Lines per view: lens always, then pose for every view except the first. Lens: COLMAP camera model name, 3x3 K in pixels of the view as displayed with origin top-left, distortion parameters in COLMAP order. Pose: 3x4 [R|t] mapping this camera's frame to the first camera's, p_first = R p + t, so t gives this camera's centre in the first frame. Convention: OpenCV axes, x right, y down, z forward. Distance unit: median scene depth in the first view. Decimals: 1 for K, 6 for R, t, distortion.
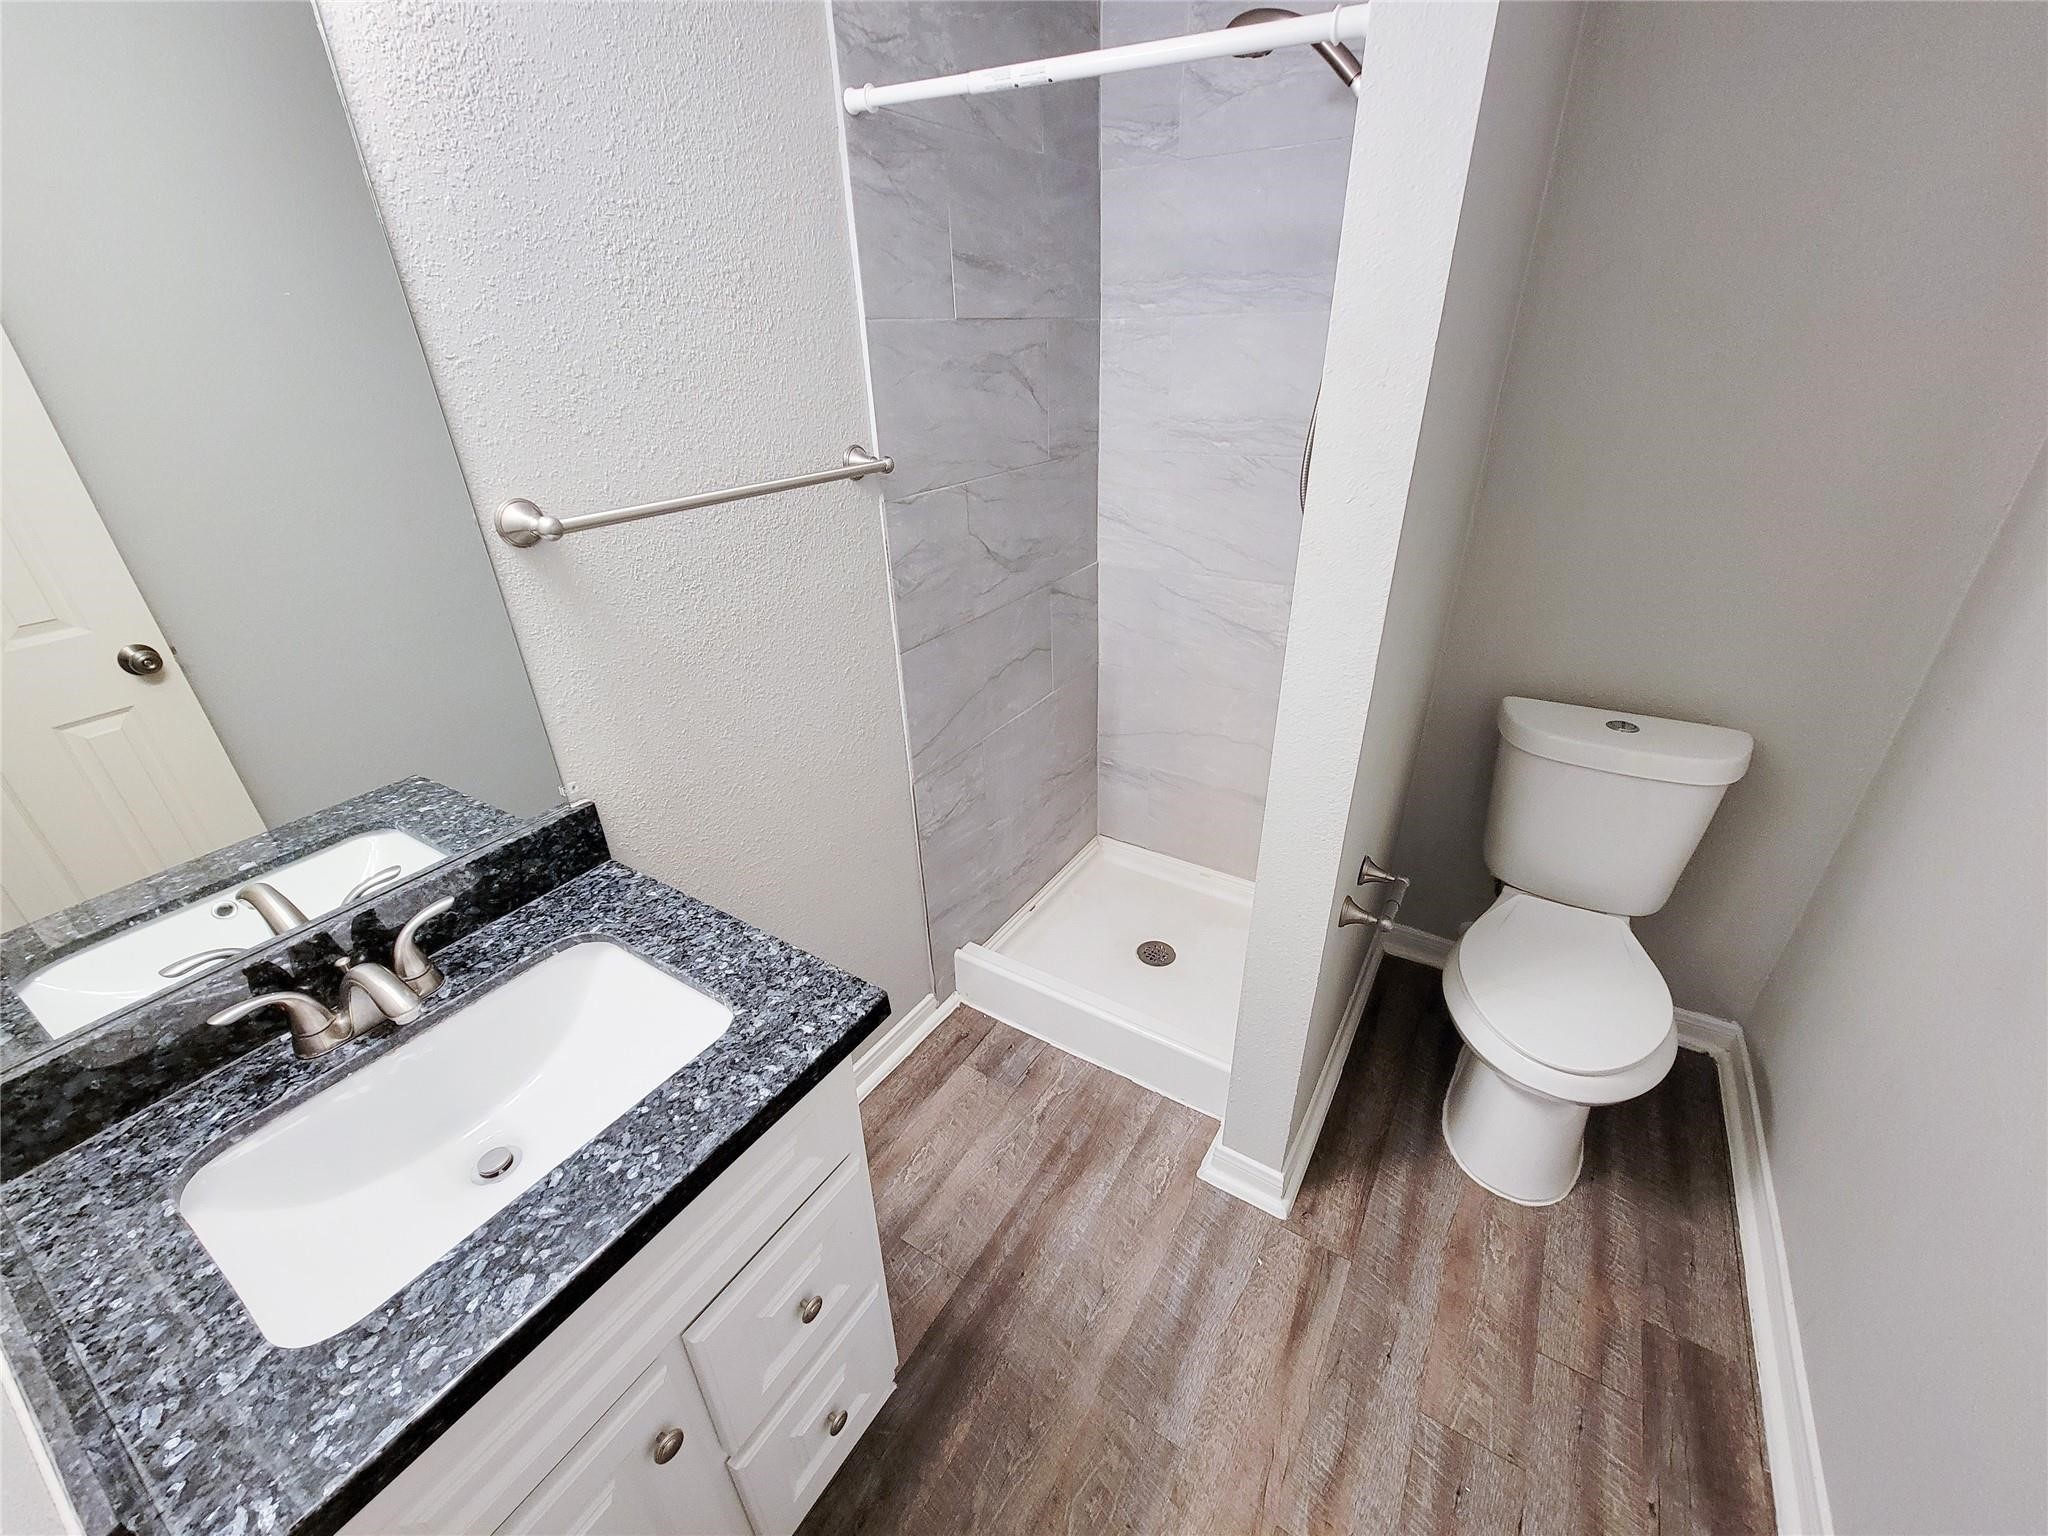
lens RADIAL K [[834.8, 0, 1024.8], [0, 834.8, 772.9], [0, 0, 1]] dist [-0.003601, -0.000712]
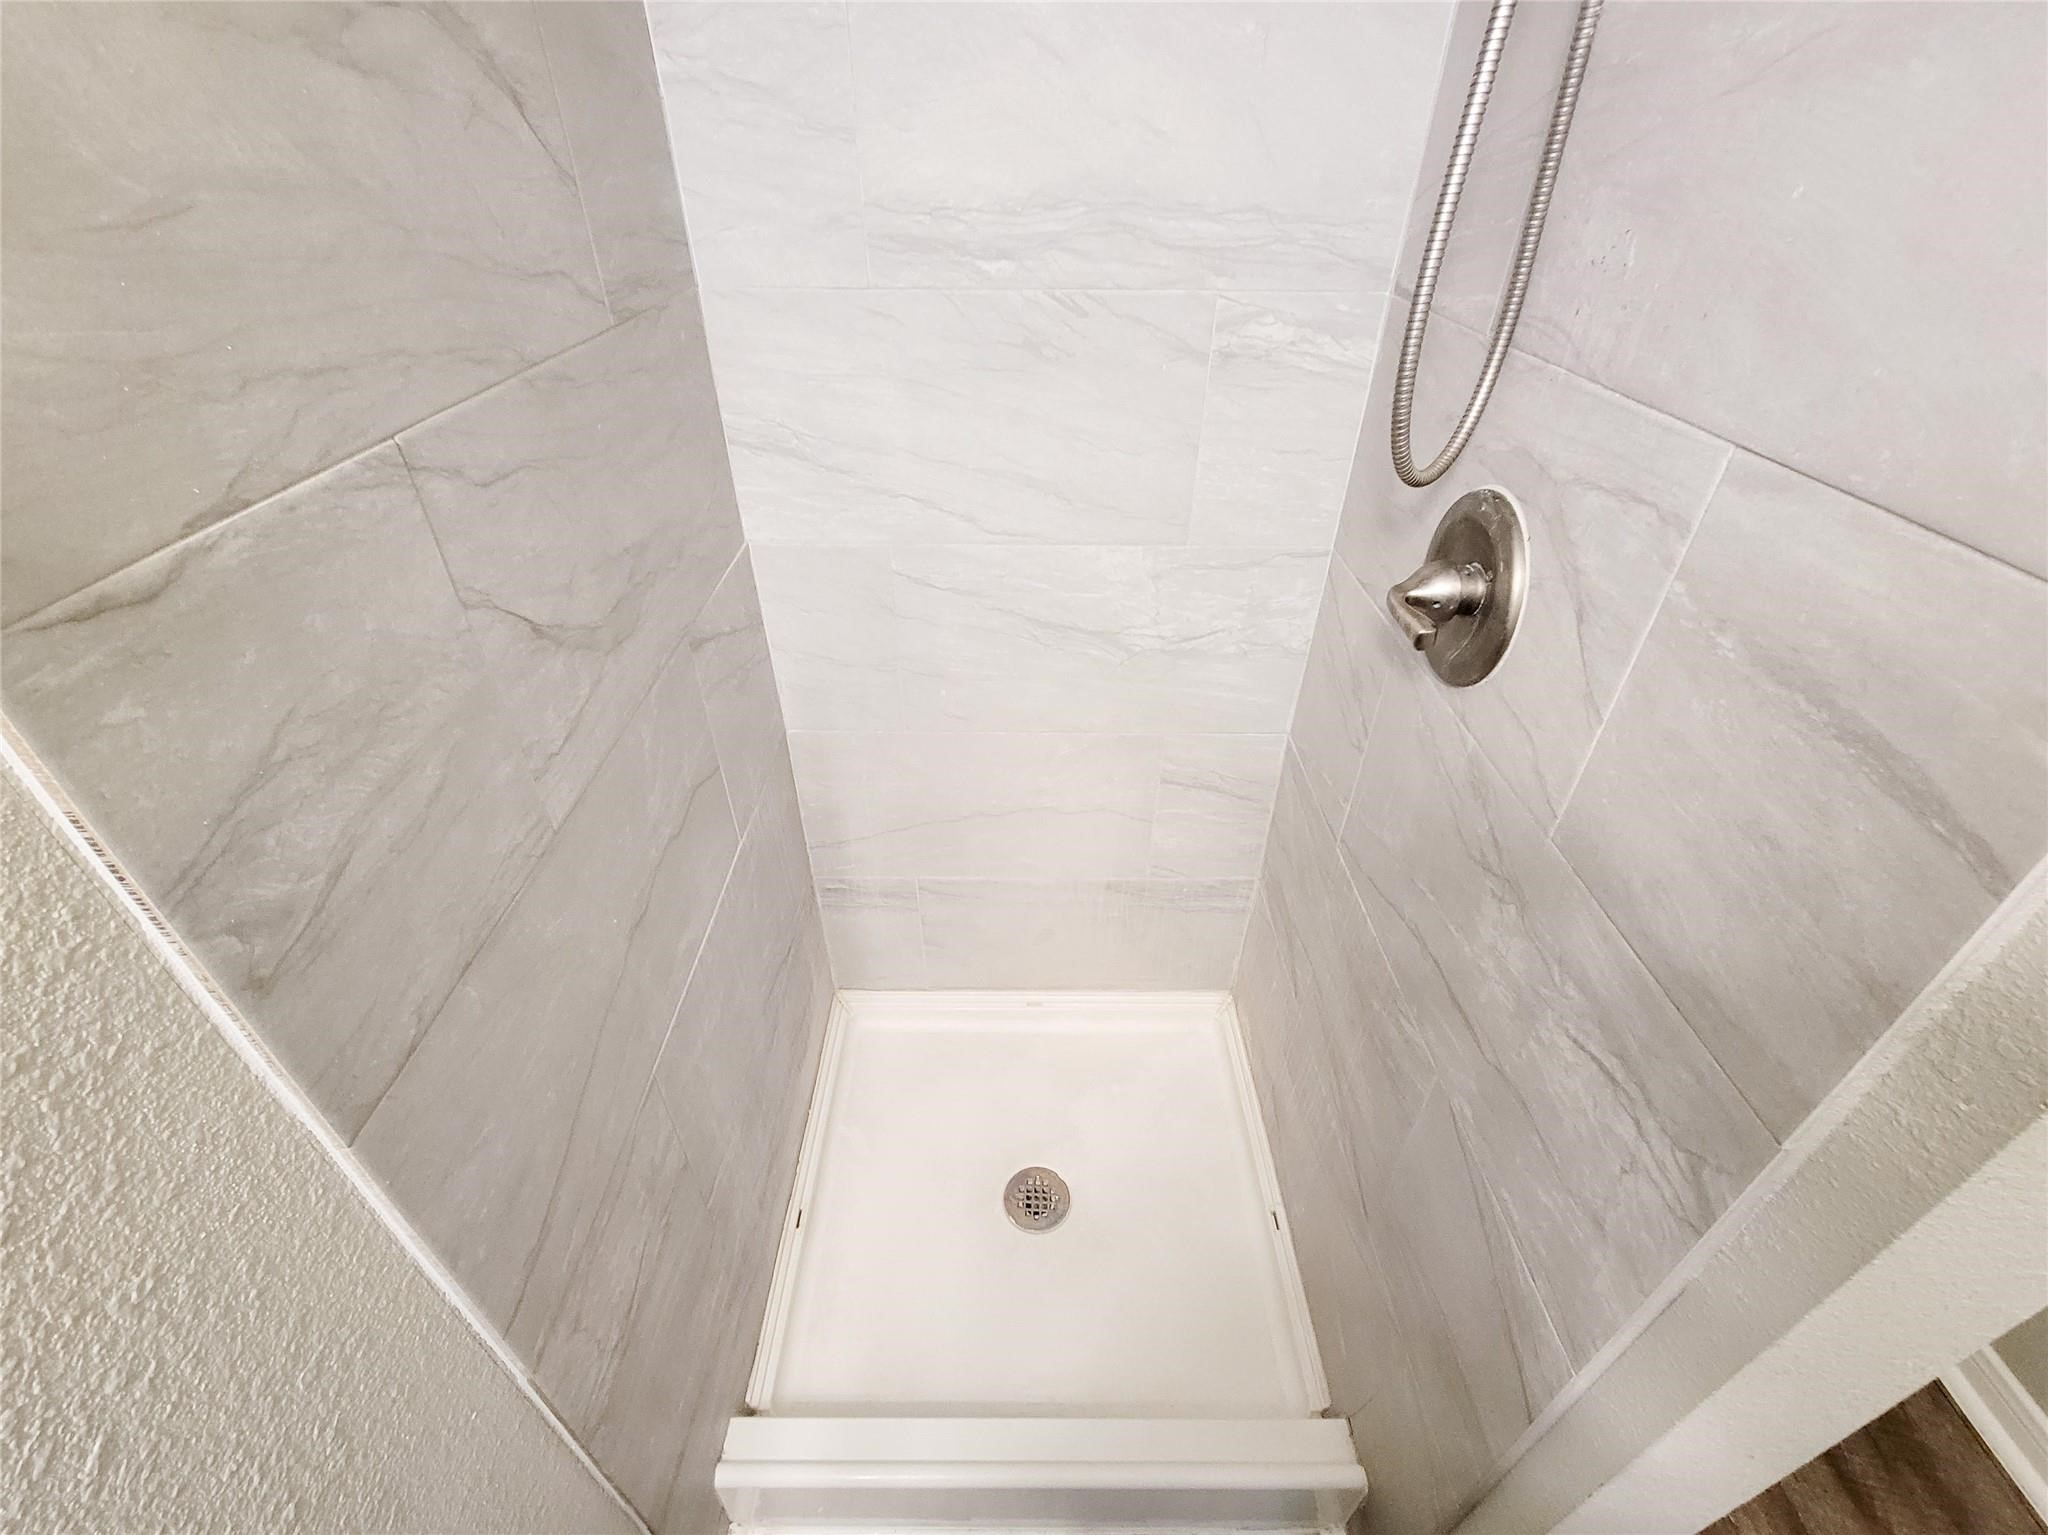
lens RADIAL K [[882.6, 0, 1022.4], [0, 882.6, 766.9], [0, 0, 1]] dist [0.000008, -0.000508]
pose [[0.839708, -0.290862, 0.458574, -0.053568], [0.227757, 0.955233, 0.188828, -0.218534], [-0.492968, -0.054117, 0.868363, 0.554956]]
